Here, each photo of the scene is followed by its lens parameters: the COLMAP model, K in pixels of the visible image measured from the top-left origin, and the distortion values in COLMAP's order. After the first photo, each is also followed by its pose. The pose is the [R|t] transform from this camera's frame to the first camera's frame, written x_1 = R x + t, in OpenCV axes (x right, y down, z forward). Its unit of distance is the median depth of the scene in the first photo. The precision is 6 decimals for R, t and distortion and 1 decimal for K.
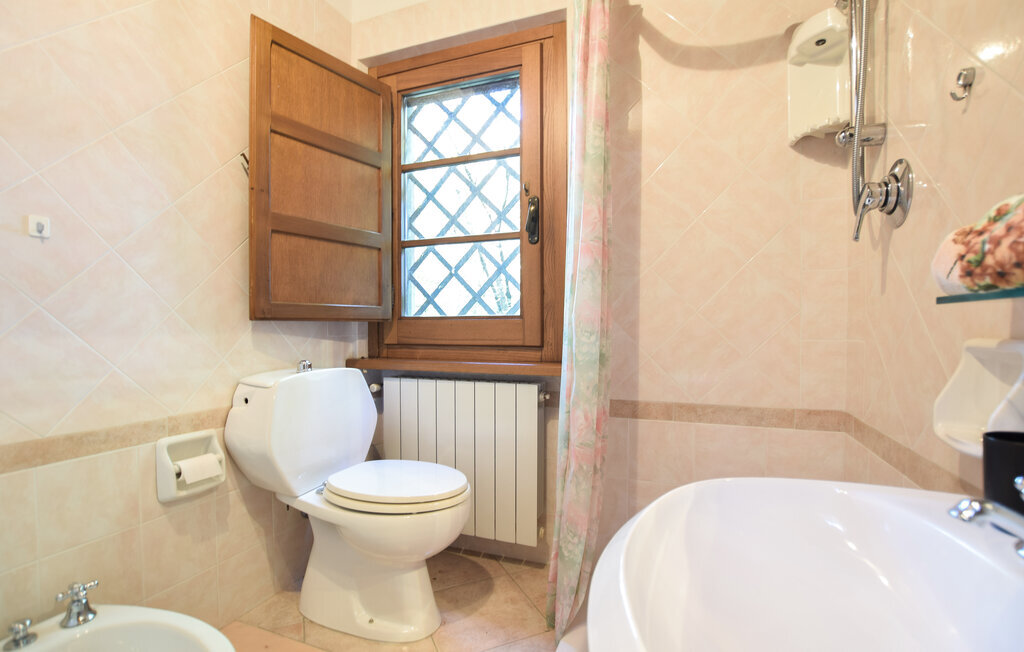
lens RADIAL K [[462.5, 0, 512.0], [0, 462.5, 326.0], [0, 0, 1]] dist [-0.043963, 0.008947]
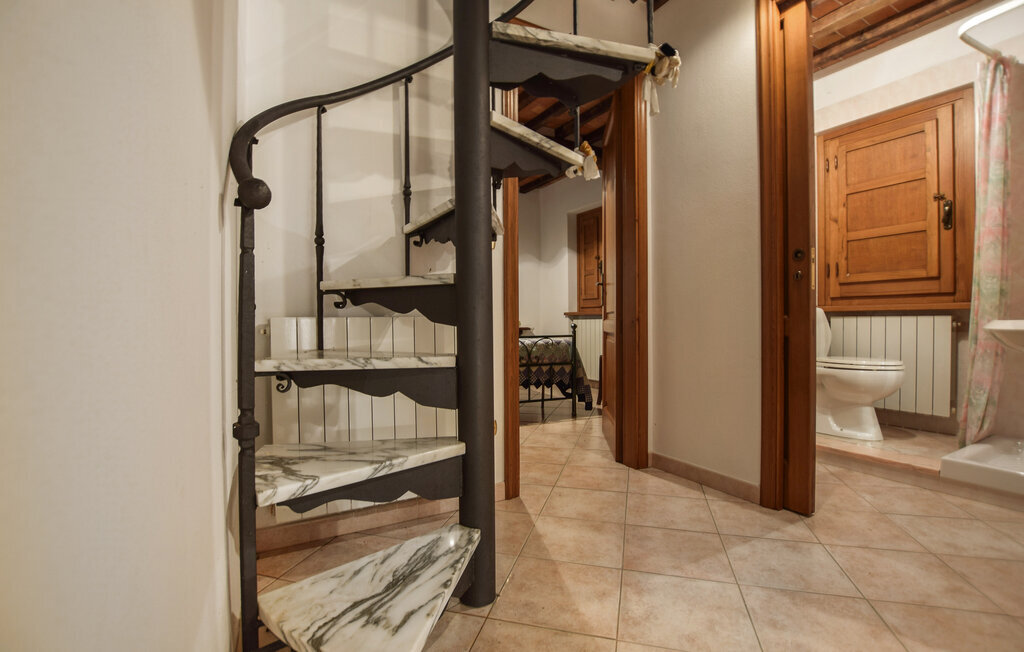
lens RADIAL K [[462.5, 0, 512.0], [0, 462.5, 326.0], [0, 0, 1]] dist [-0.043963, 0.008947]
pose [[0.771173, 0.002184, -0.636622, -0.162848], [0.008329, 0.999874, 0.013520, 0.152739], [0.636571, -0.015729, 0.771057, -1.433453]]
